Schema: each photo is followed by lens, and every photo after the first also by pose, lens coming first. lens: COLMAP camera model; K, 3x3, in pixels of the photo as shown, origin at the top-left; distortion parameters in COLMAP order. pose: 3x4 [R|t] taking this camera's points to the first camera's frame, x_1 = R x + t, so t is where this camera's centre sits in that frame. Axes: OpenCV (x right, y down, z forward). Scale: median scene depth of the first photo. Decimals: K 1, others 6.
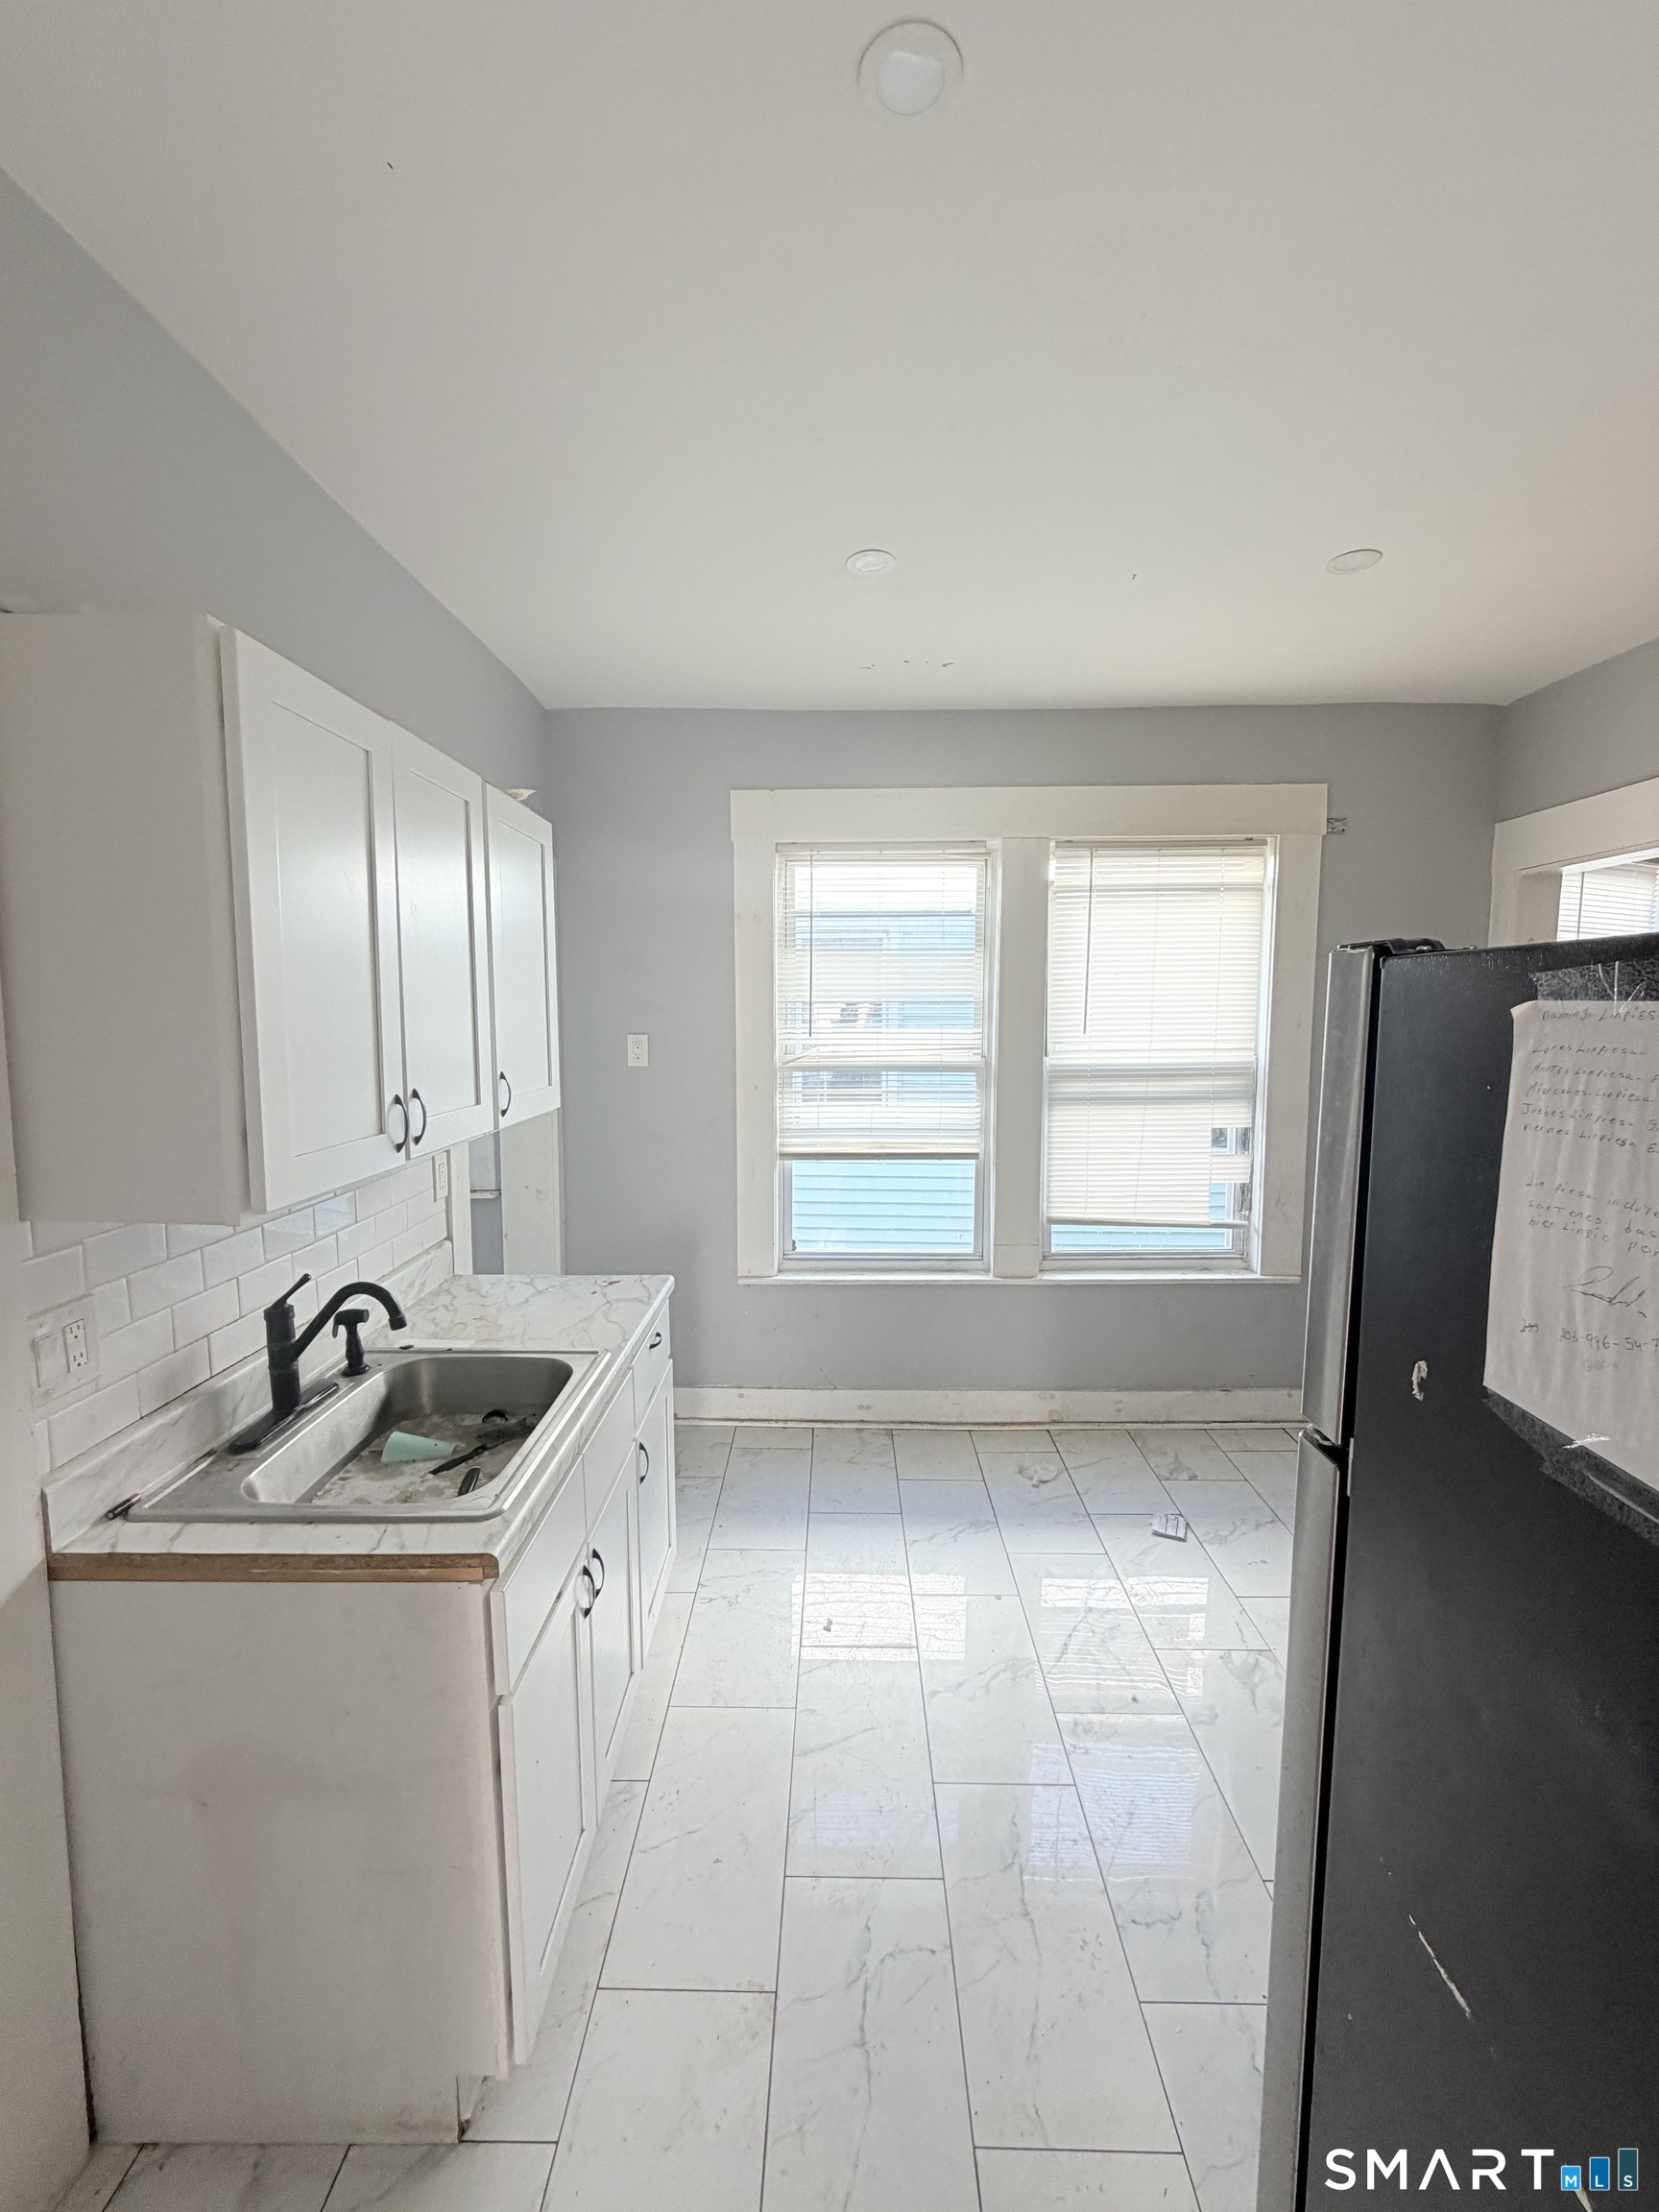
lens RADIAL K [[884.3, 0, 829.9], [0, 884.3, 1114.1], [0, 0, 1]] dist [0.001222, 0.000040]
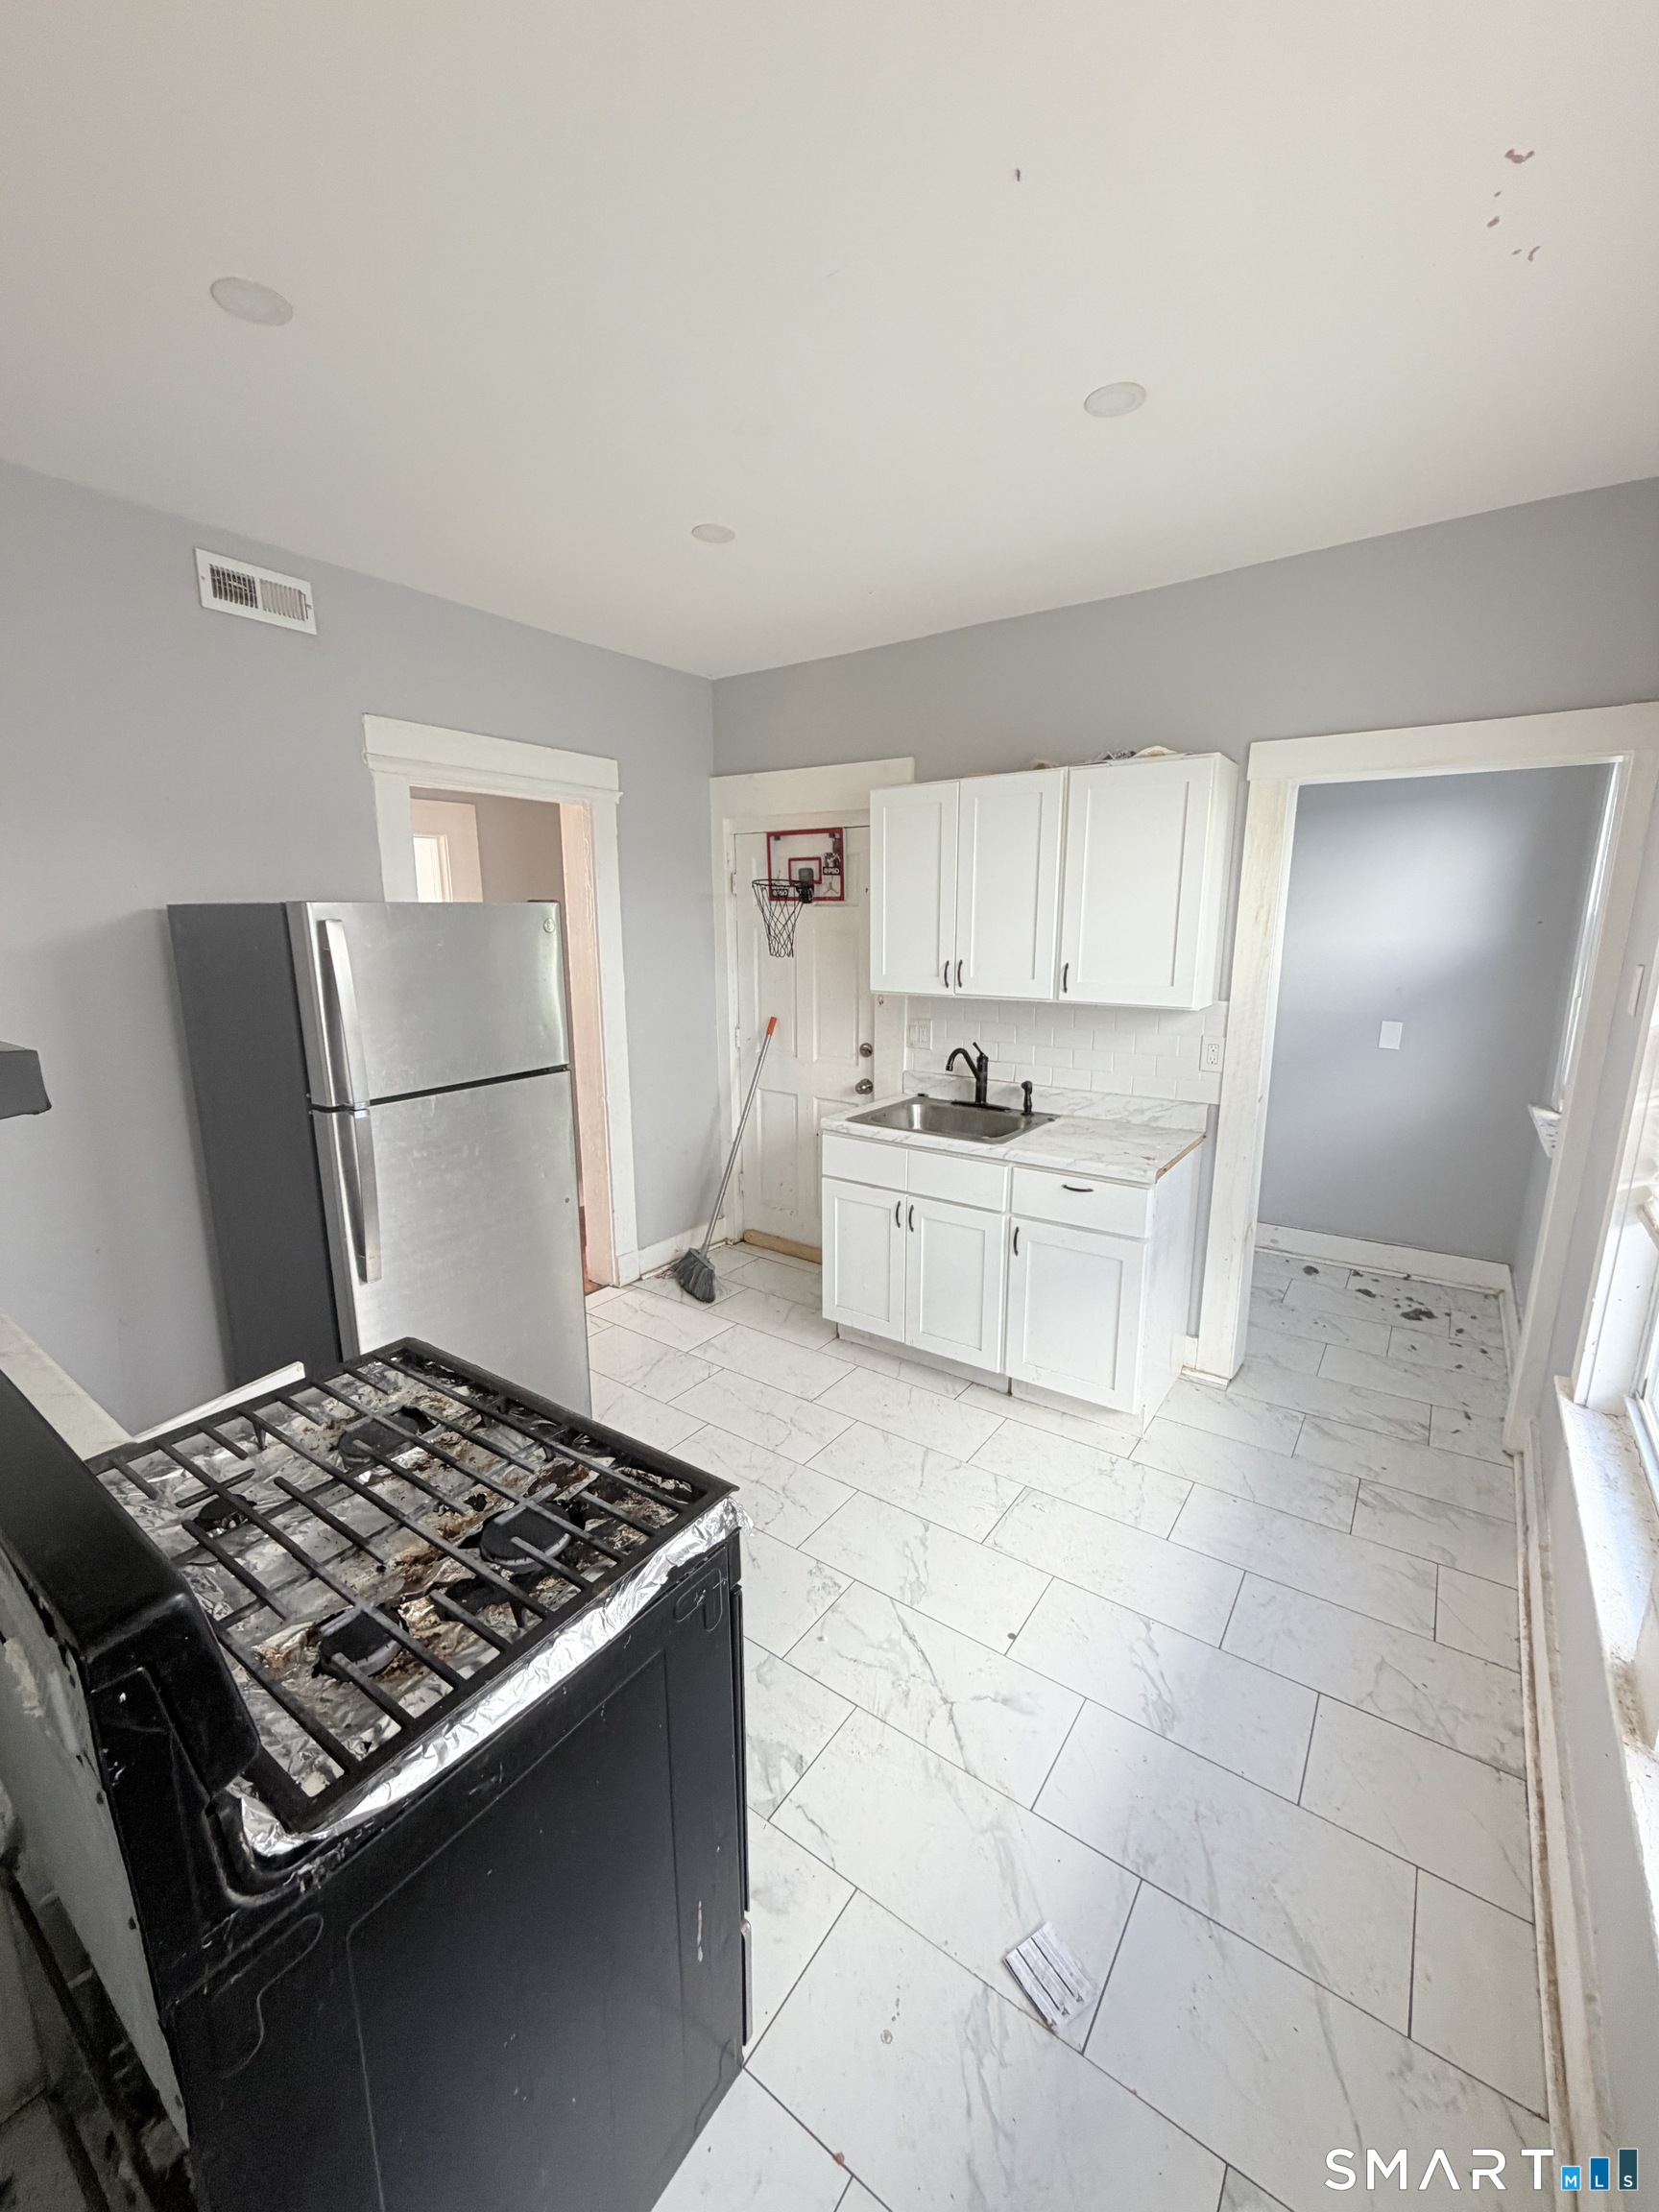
lens RADIAL K [[884.3, 0, 836.7], [0, 884.3, 1087.2], [0, 0, 1]] dist [0.001222, 0.000040]
pose [[-0.566152, 0.168164, -0.806965, 0.932481], [-0.092829, 0.959735, 0.265127, -0.178066], [0.819057, 0.225012, -0.527745, 1.262522]]
